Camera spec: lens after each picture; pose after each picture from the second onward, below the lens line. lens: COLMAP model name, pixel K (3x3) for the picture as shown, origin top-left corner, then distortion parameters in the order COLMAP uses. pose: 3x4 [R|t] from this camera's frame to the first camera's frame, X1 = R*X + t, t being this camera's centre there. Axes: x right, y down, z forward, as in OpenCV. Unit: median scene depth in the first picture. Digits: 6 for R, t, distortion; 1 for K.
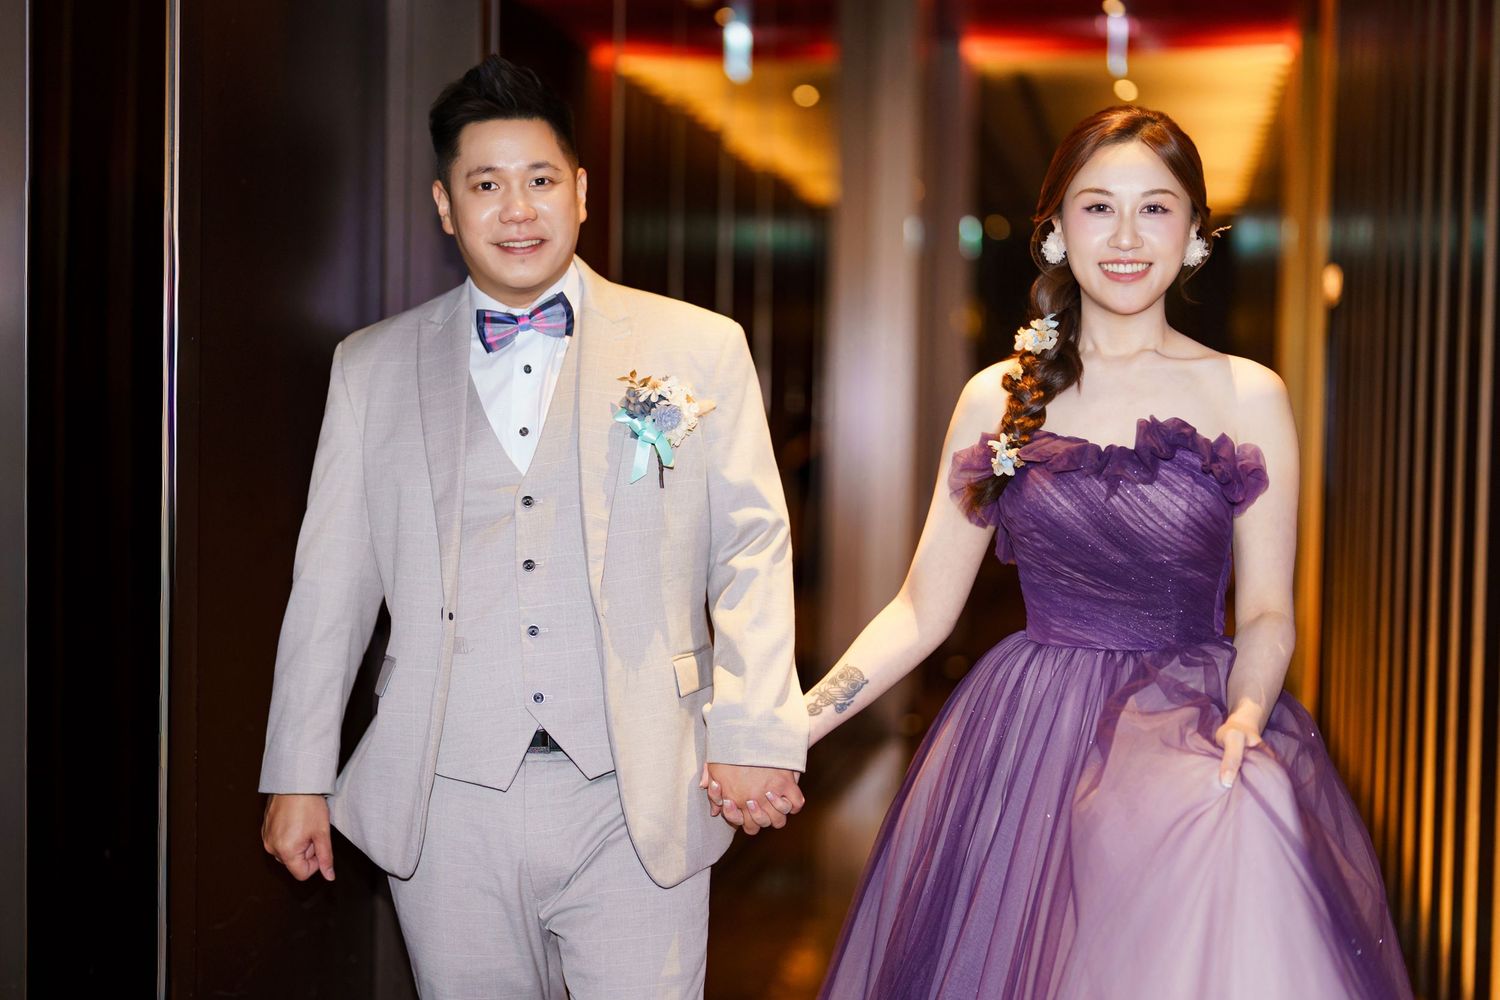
lens RADIAL K [[2862.2, 0, 748.6], [0, 2862.2, 499.0], [0, 0, 1]] dist [-0.394372, 0.000000]
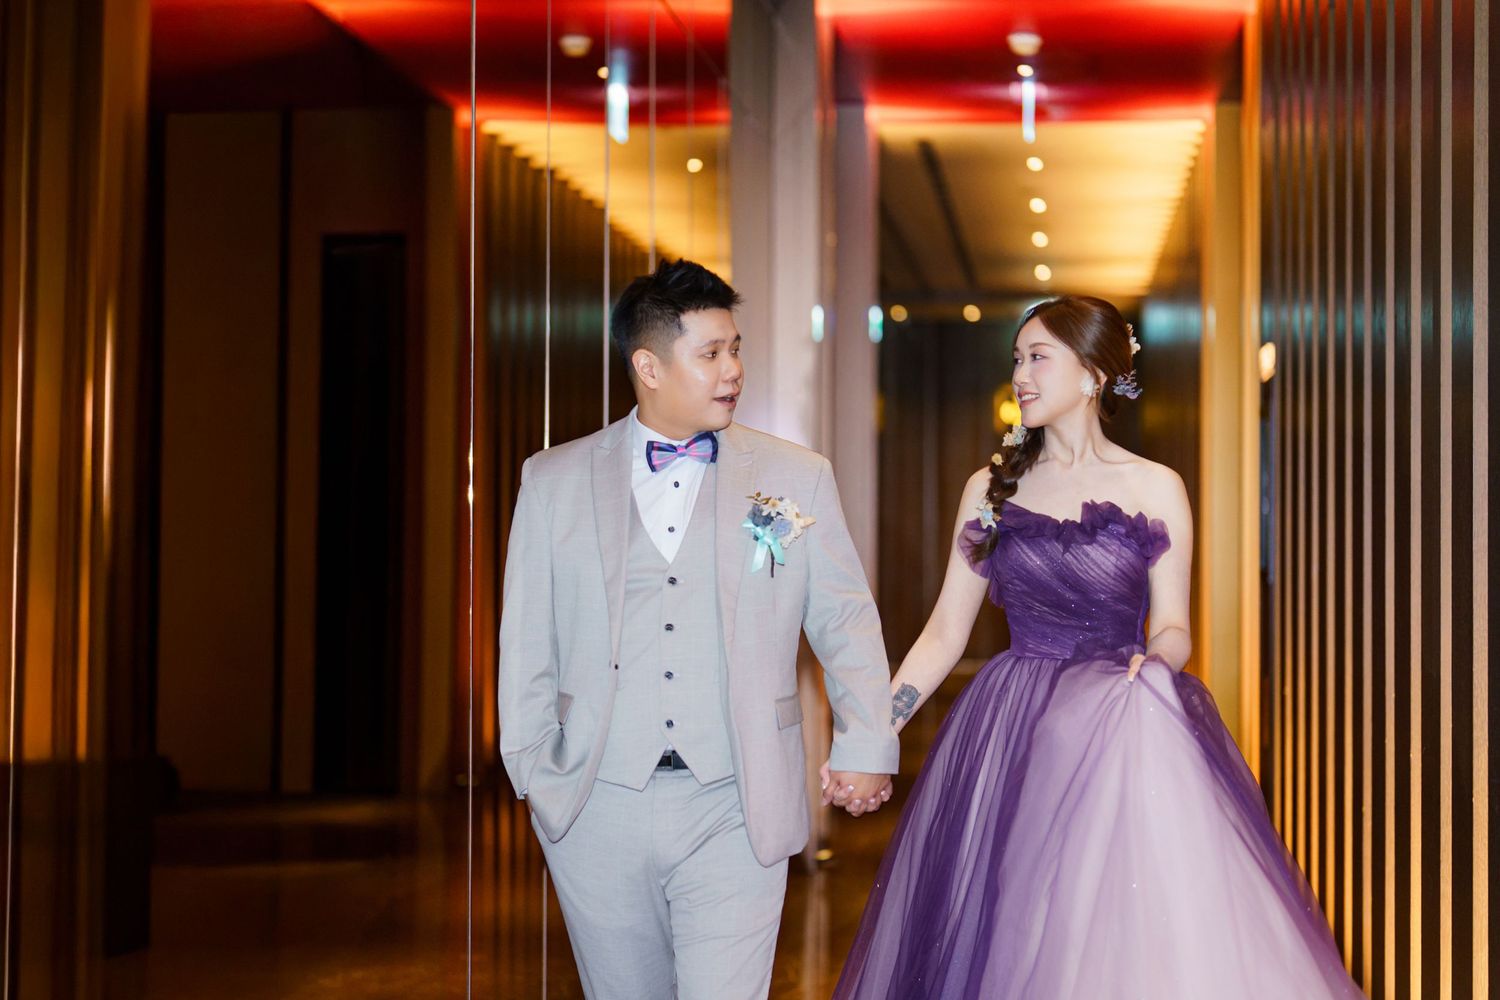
lens RADIAL K [[2862.2, 0, 751.9], [0, 2862.2, 501.1], [0, 0, 1]] dist [-0.394372, 0.000000]
pose [[0.998580, 0.009551, -0.052412, 0.041600], [-0.012781, 0.998017, -0.061633, 0.064662], [0.051719, 0.062215, 0.996722, -0.486733]]
